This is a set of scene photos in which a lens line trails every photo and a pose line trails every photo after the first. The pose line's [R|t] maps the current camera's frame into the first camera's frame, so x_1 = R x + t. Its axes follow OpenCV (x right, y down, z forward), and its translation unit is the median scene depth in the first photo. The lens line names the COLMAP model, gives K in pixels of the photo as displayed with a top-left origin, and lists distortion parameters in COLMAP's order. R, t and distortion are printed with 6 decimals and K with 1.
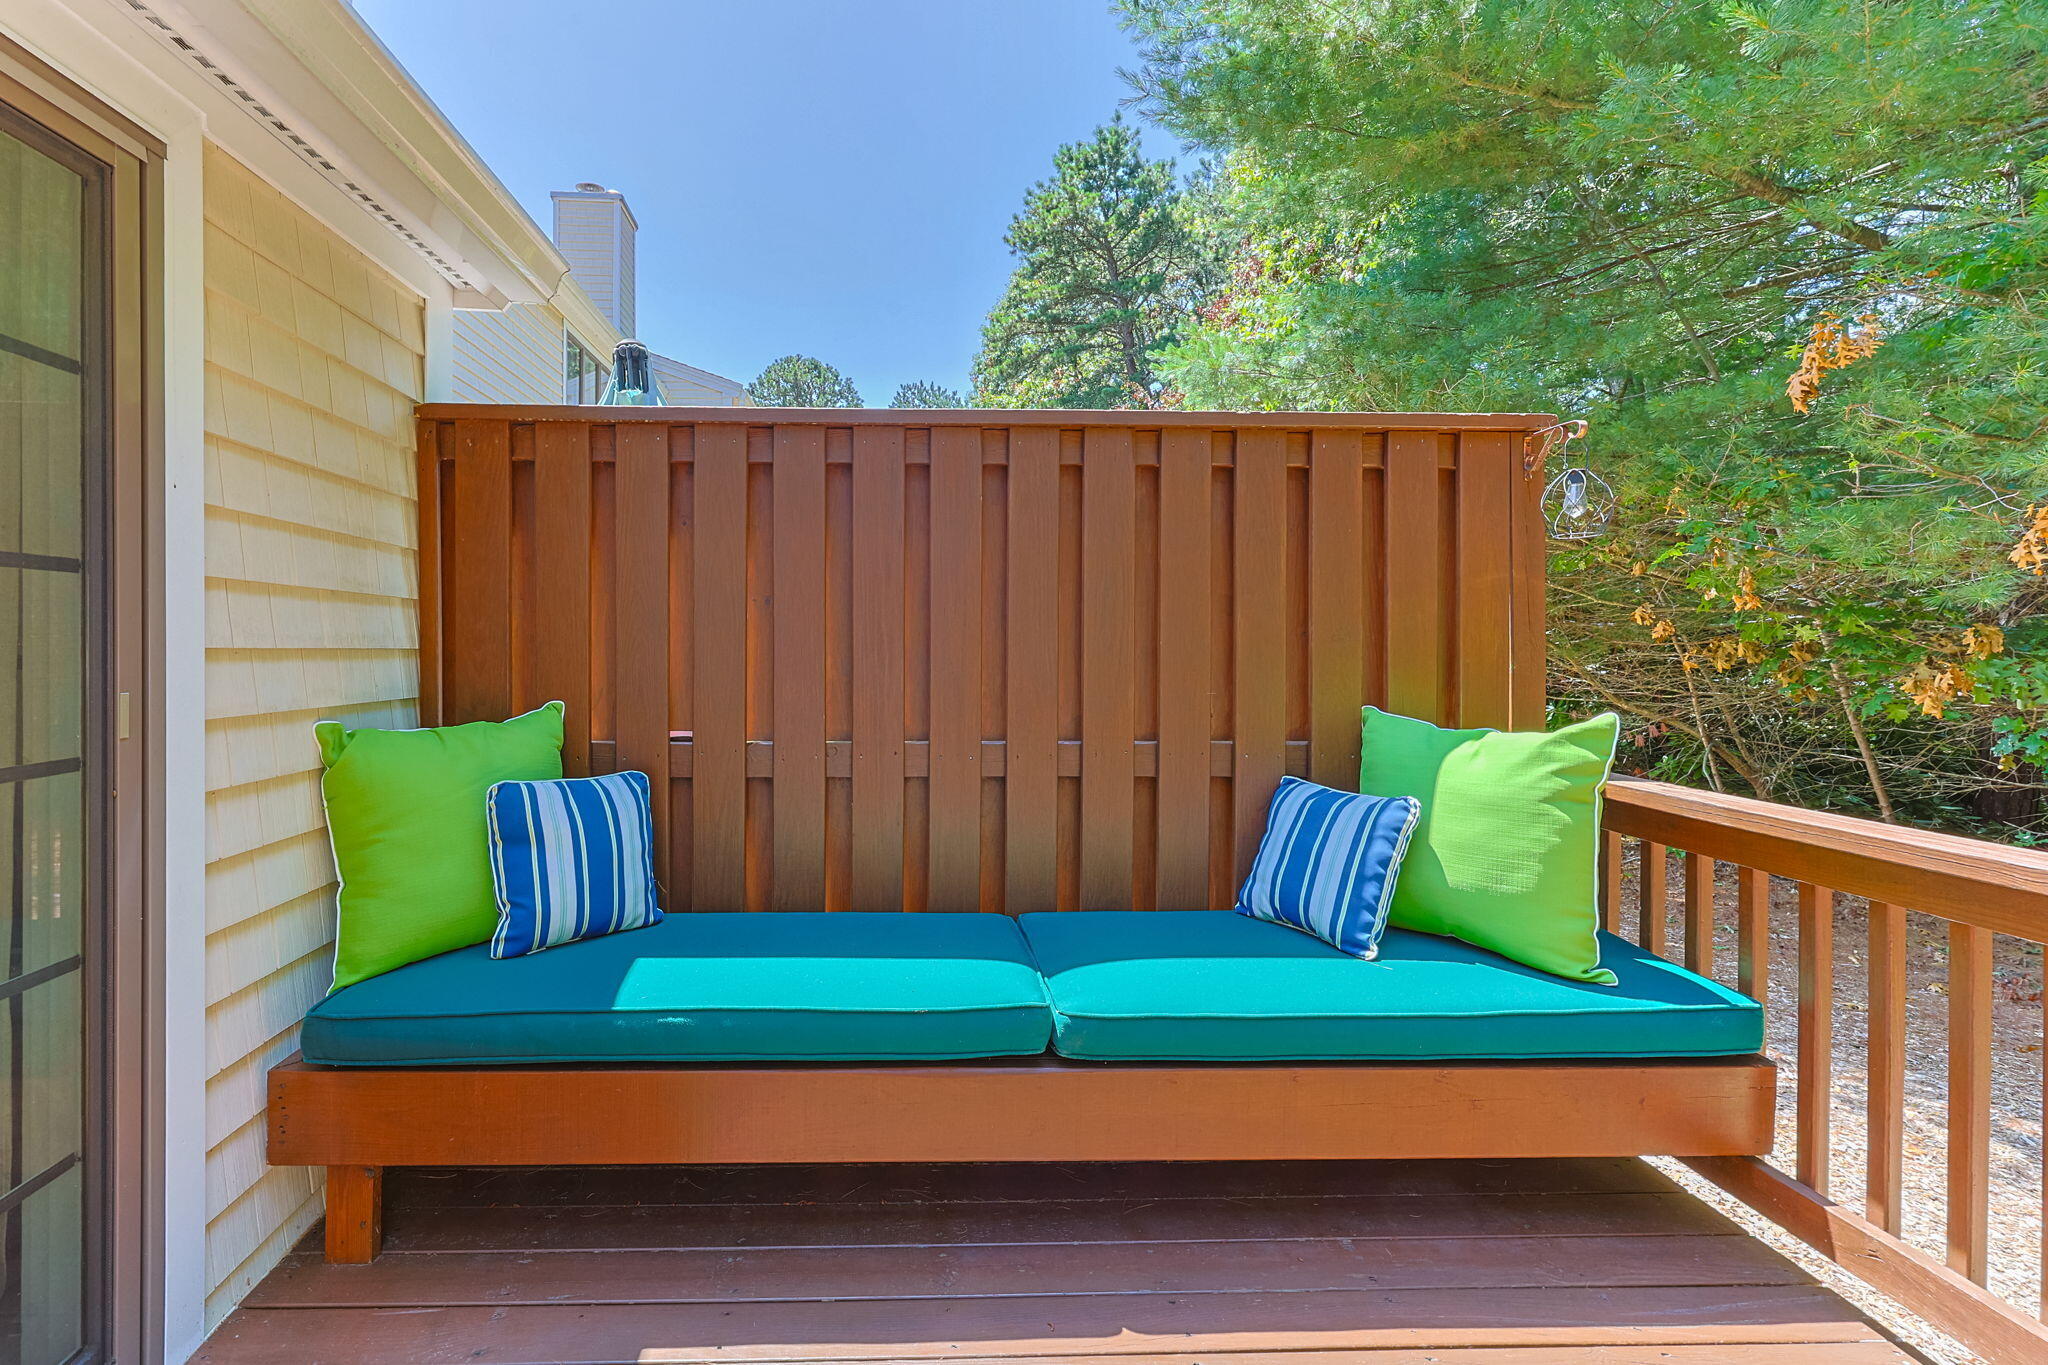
lens RADIAL K [[887.1, 0, 1024.0], [0, 887.1, 682.5], [0, 0, 1]] dist [-0.000337, 0.000183]
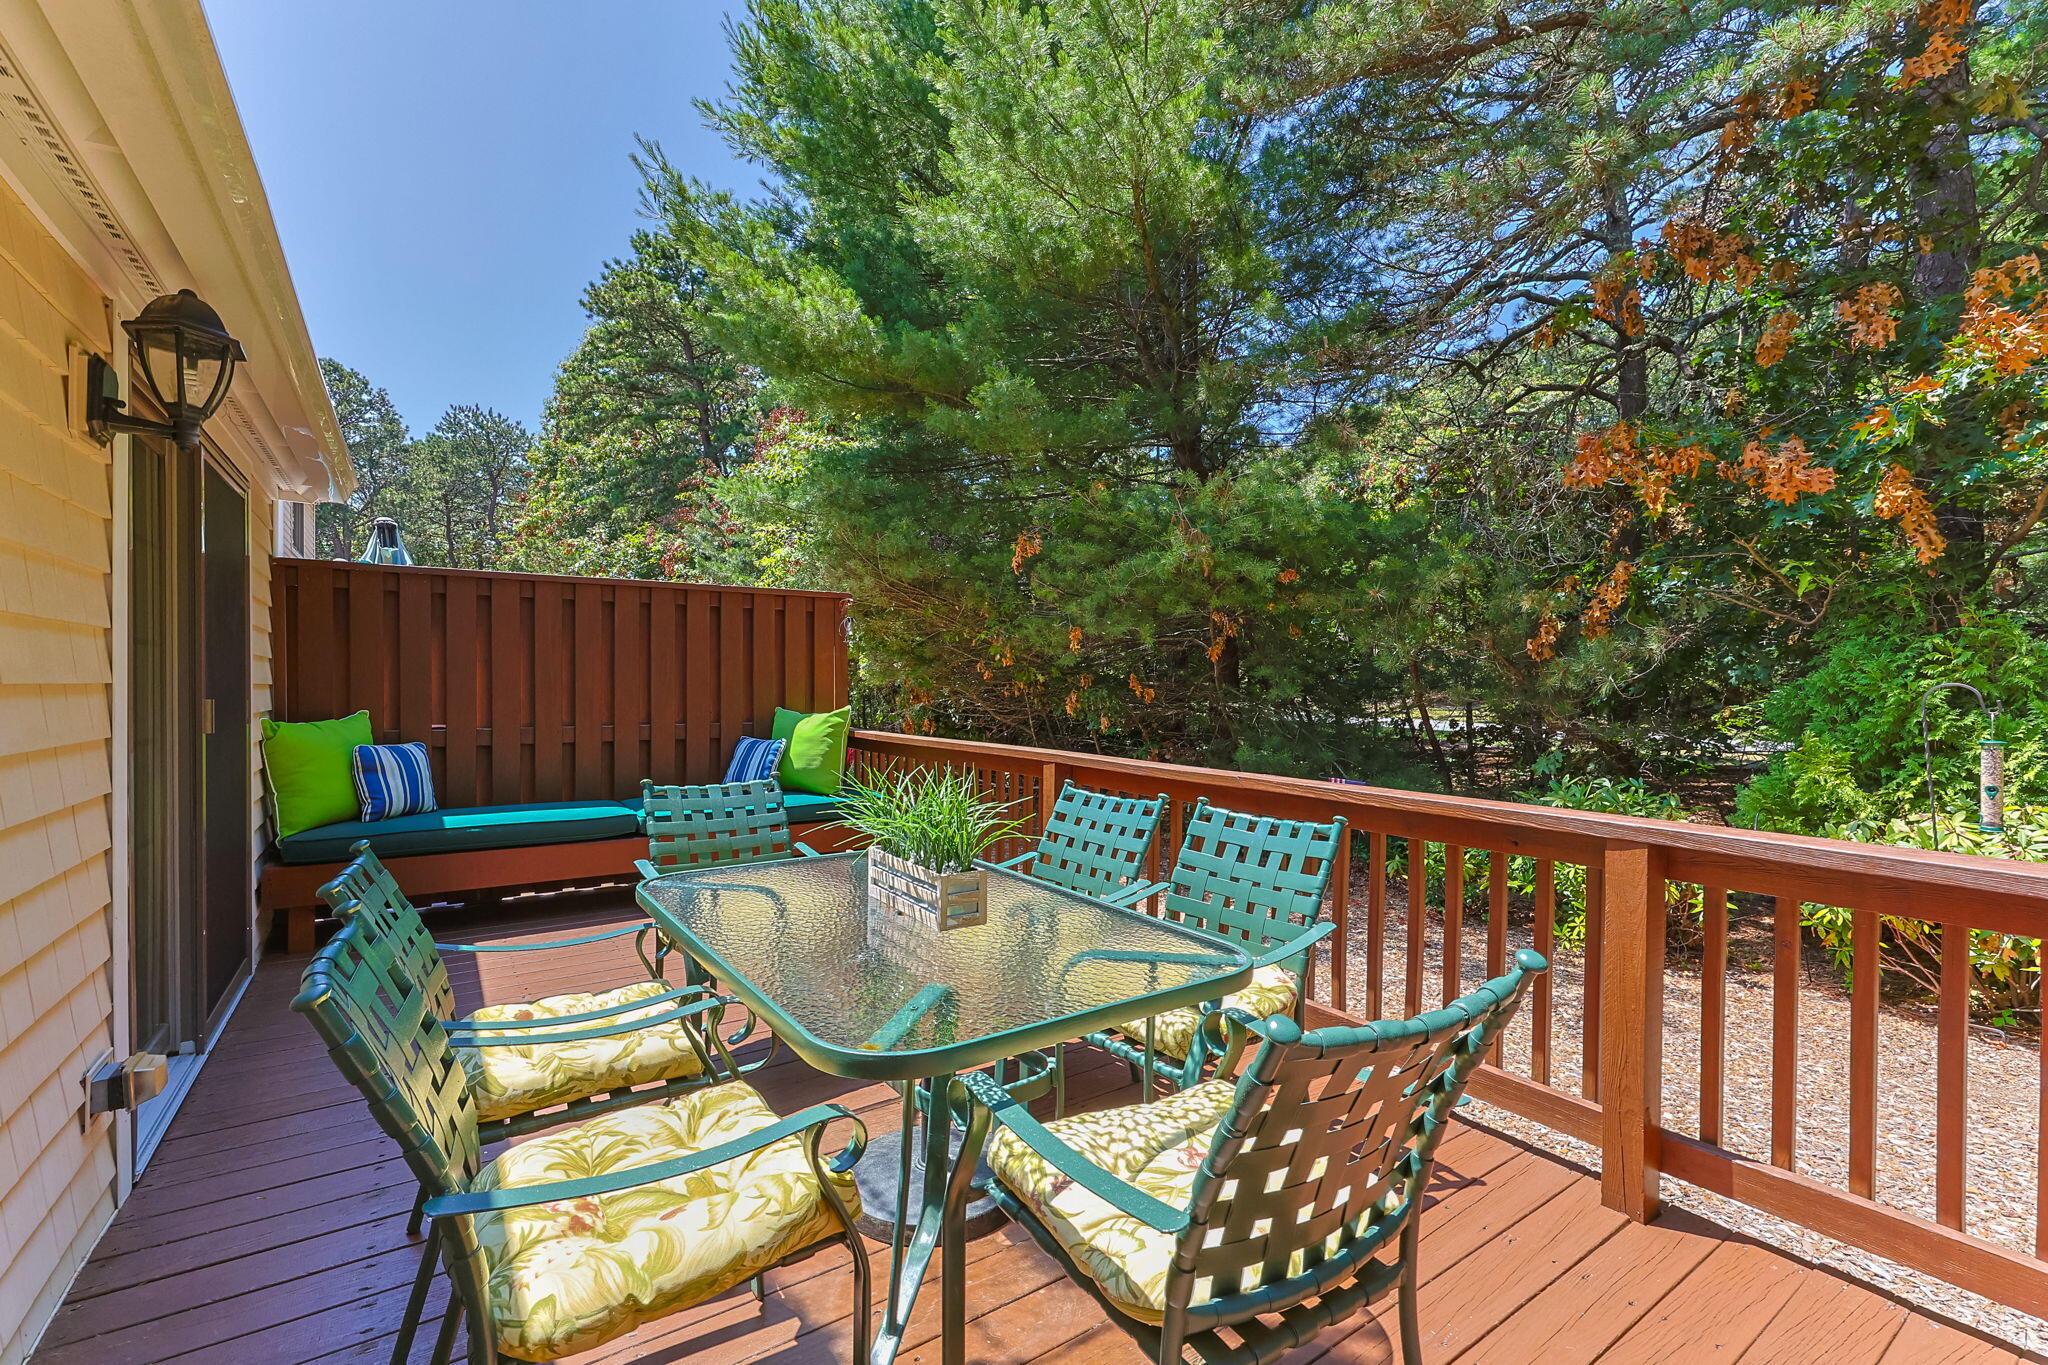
lens RADIAL K [[887.1, 0, 1024.0], [0, 887.1, 682.5], [0, 0, 1]] dist [-0.000337, 0.000183]
pose [[0.900335, -0.000801, 0.435196, -0.037237], [0.020484, 0.998968, -0.040538, 0.043075], [-0.434714, 0.045412, 0.899423, -0.886800]]
